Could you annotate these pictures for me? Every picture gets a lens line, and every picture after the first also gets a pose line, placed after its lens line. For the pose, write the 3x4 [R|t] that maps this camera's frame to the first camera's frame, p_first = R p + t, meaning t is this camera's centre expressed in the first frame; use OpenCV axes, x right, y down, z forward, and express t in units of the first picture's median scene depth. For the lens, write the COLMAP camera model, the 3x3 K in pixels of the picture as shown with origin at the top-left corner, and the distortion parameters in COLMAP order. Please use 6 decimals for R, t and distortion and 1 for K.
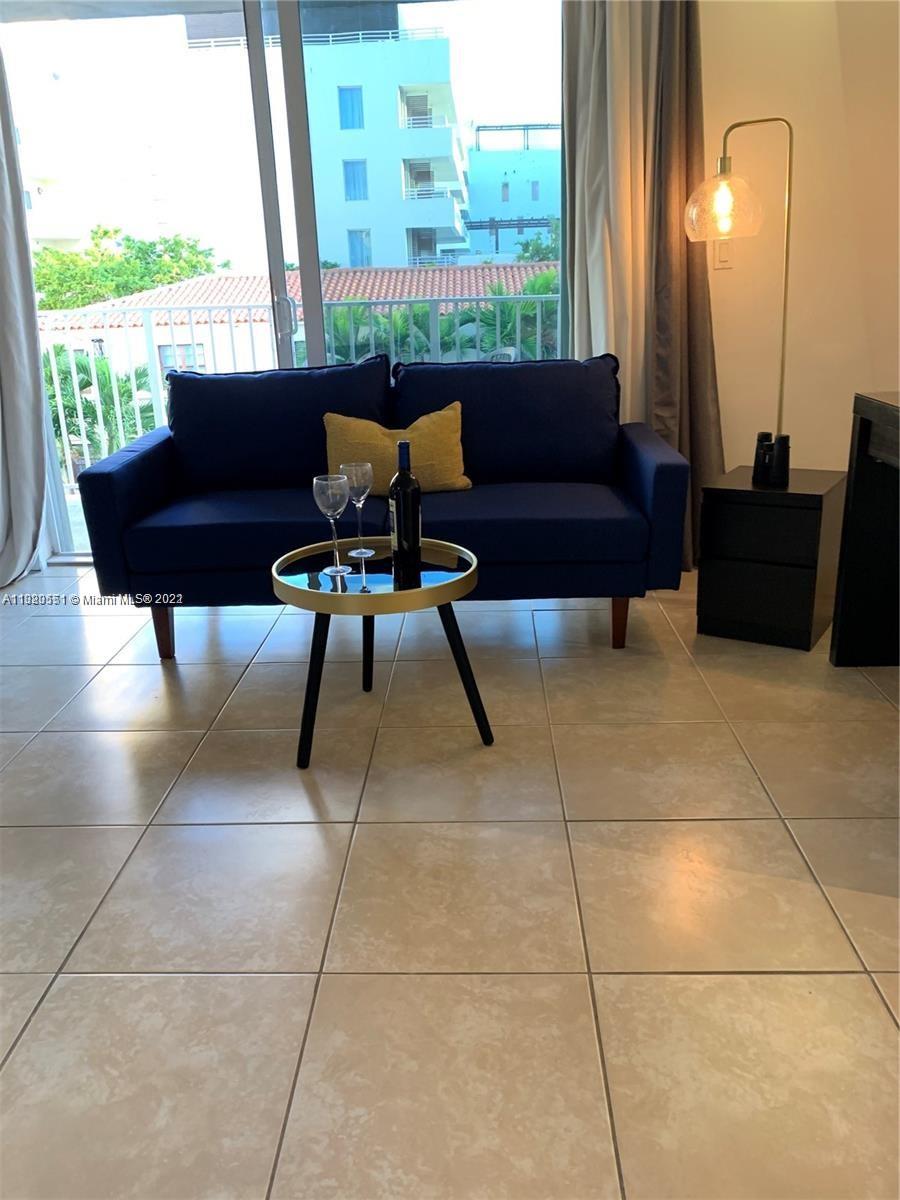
lens RADIAL K [[917.6, 0, 439.8], [0, 917.6, 599.8], [0, 0, 1]] dist [0.044305, -0.050427]
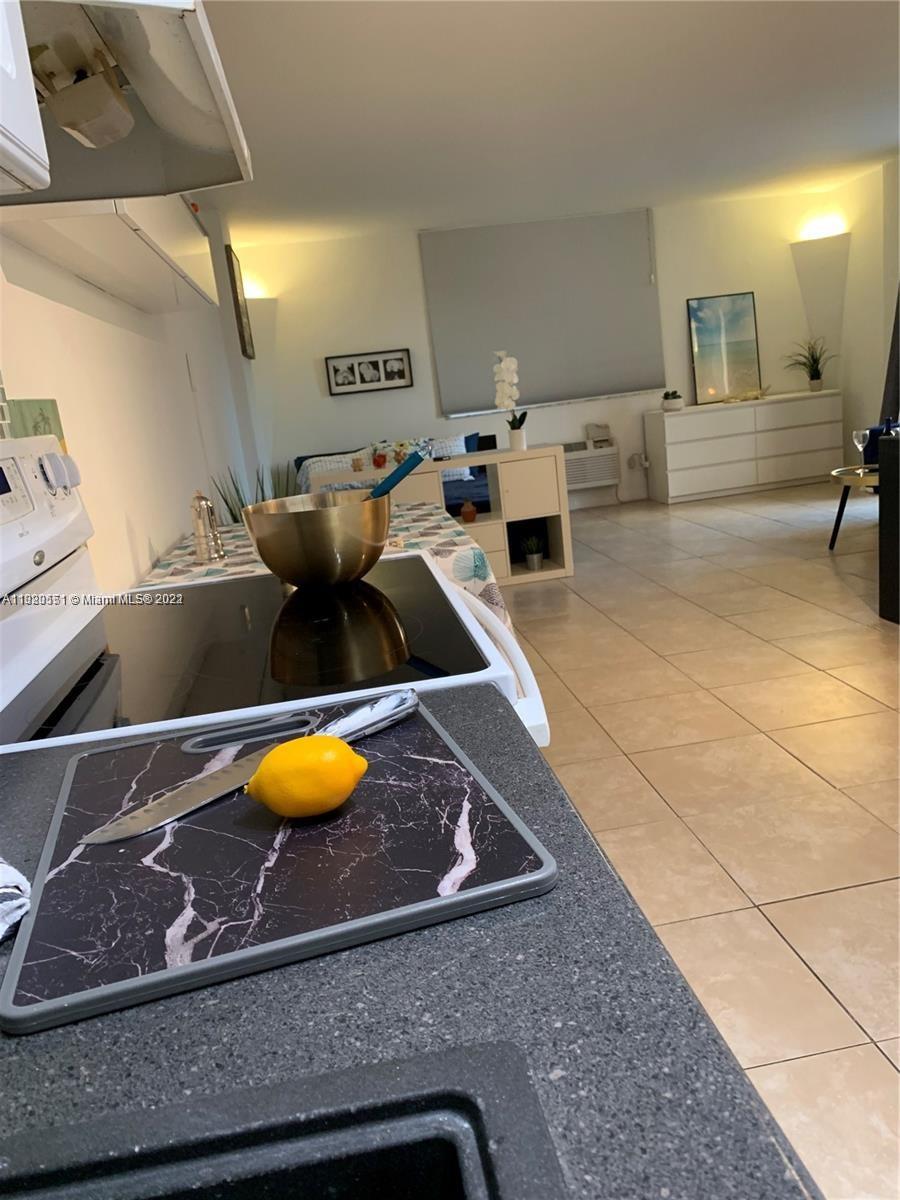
lens RADIAL K [[929.5, 0, 450.1], [0, 929.5, 610.4], [0, 0, 1]] dist [0.042725, -0.048615]
pose [[0.175507, 0.248968, -0.952477, 1.540165], [-0.223004, 0.952400, 0.207856, 0.033816], [0.958888, 0.175926, 0.222674, -0.366295]]
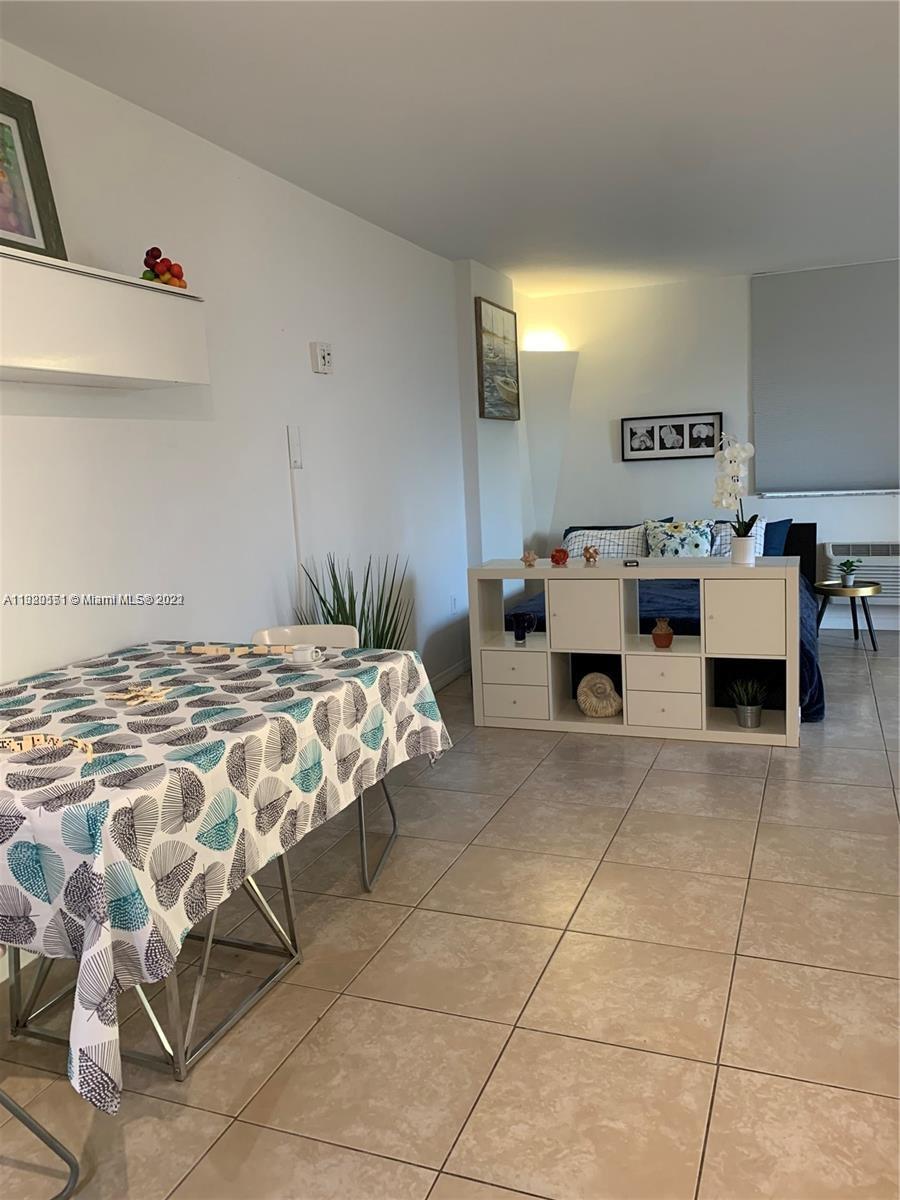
lens RADIAL K [[917.6, 0, 456.5], [0, 917.6, 591.1], [0, 0, 1]] dist [0.044305, -0.050427]
pose [[-0.326547, 0.188249, -0.926245, 1.127719], [-0.252959, 0.926812, 0.277545, -0.149616], [0.910702, 0.324934, -0.255029, 0.096977]]
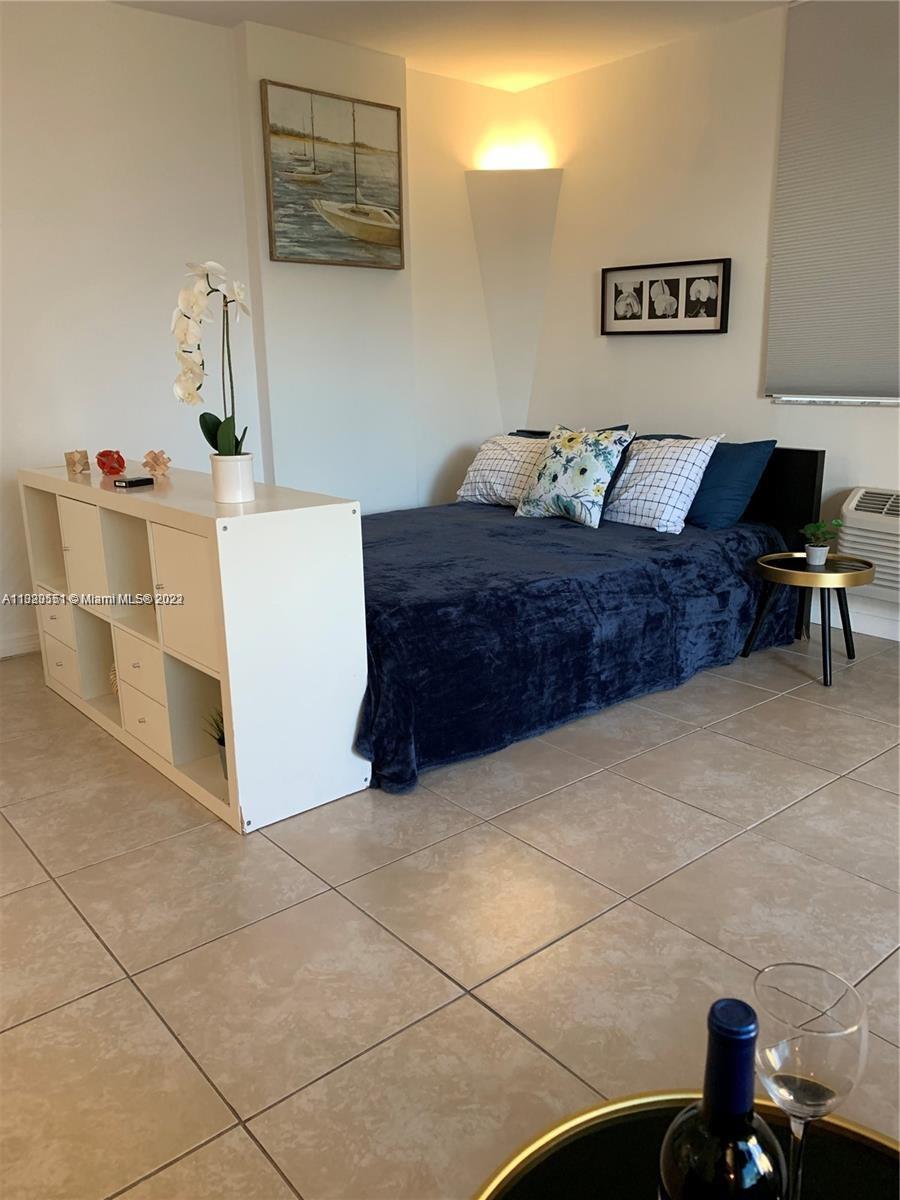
lens RADIAL K [[917.6, 0, 451.4], [0, 917.6, 603.7], [0, 0, 1]] dist [0.044305, -0.050427]
pose [[-0.738767, 0.217407, -0.637932, 0.096064], [-0.182617, 0.846559, 0.499989, -0.265684], [0.648748, 0.485873, -0.585708, 0.737486]]
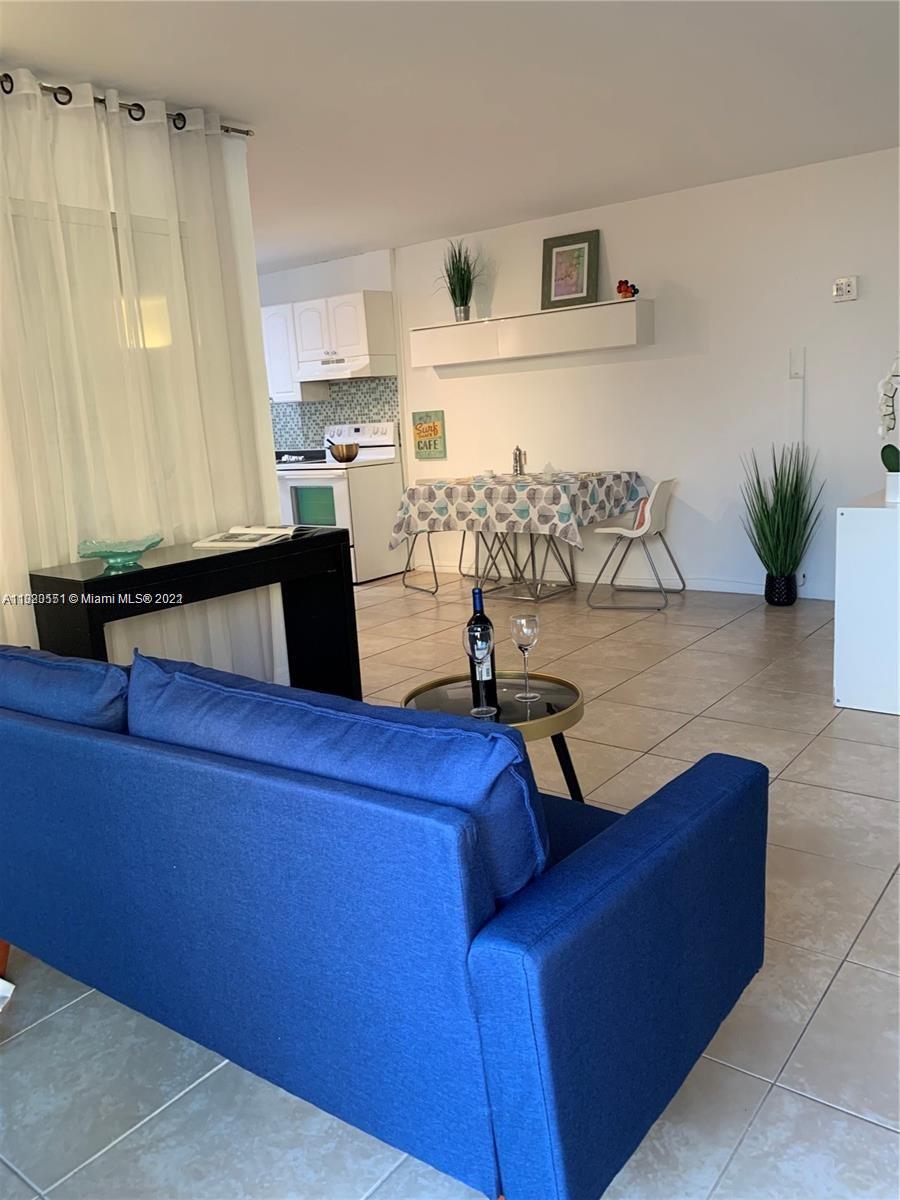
lens RADIAL K [[917.6, 0, 454.7], [0, 917.6, 588.2], [0, 0, 1]] dist [0.044305, -0.050427]
pose [[-0.811938, -0.023988, 0.583251, -0.512935], [0.275578, 0.865056, 0.419207, -0.475426], [-0.514601, 0.501101, -0.695761, 1.295587]]
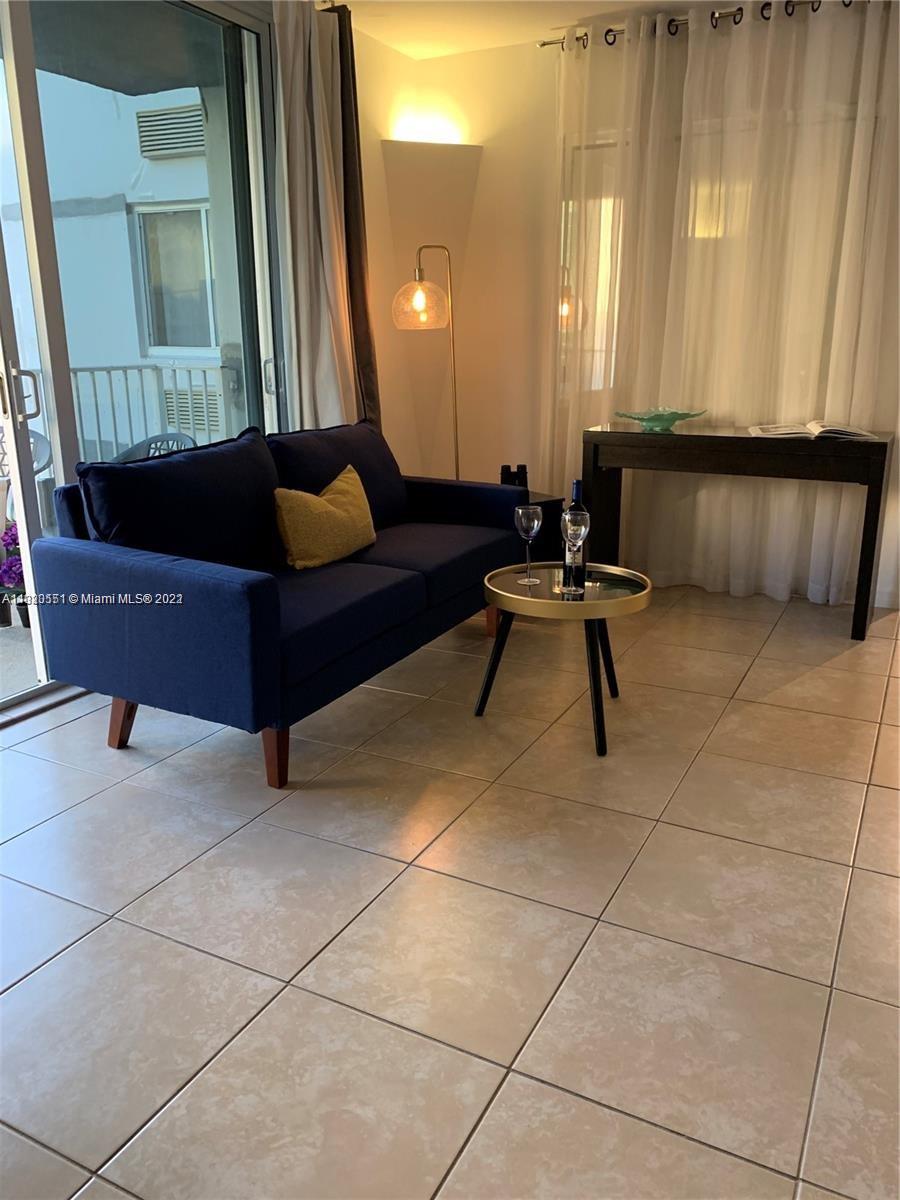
lens RADIAL K [[917.6, 0, 464.2], [0, 917.6, 601.5], [0, 0, 1]] dist [0.044305, -0.050427]
pose [[0.413984, -0.214934, 0.884545, -0.912315], [0.283771, 0.953773, 0.098946, -0.129244], [-0.864923, 0.210046, 0.455839, 0.423378]]
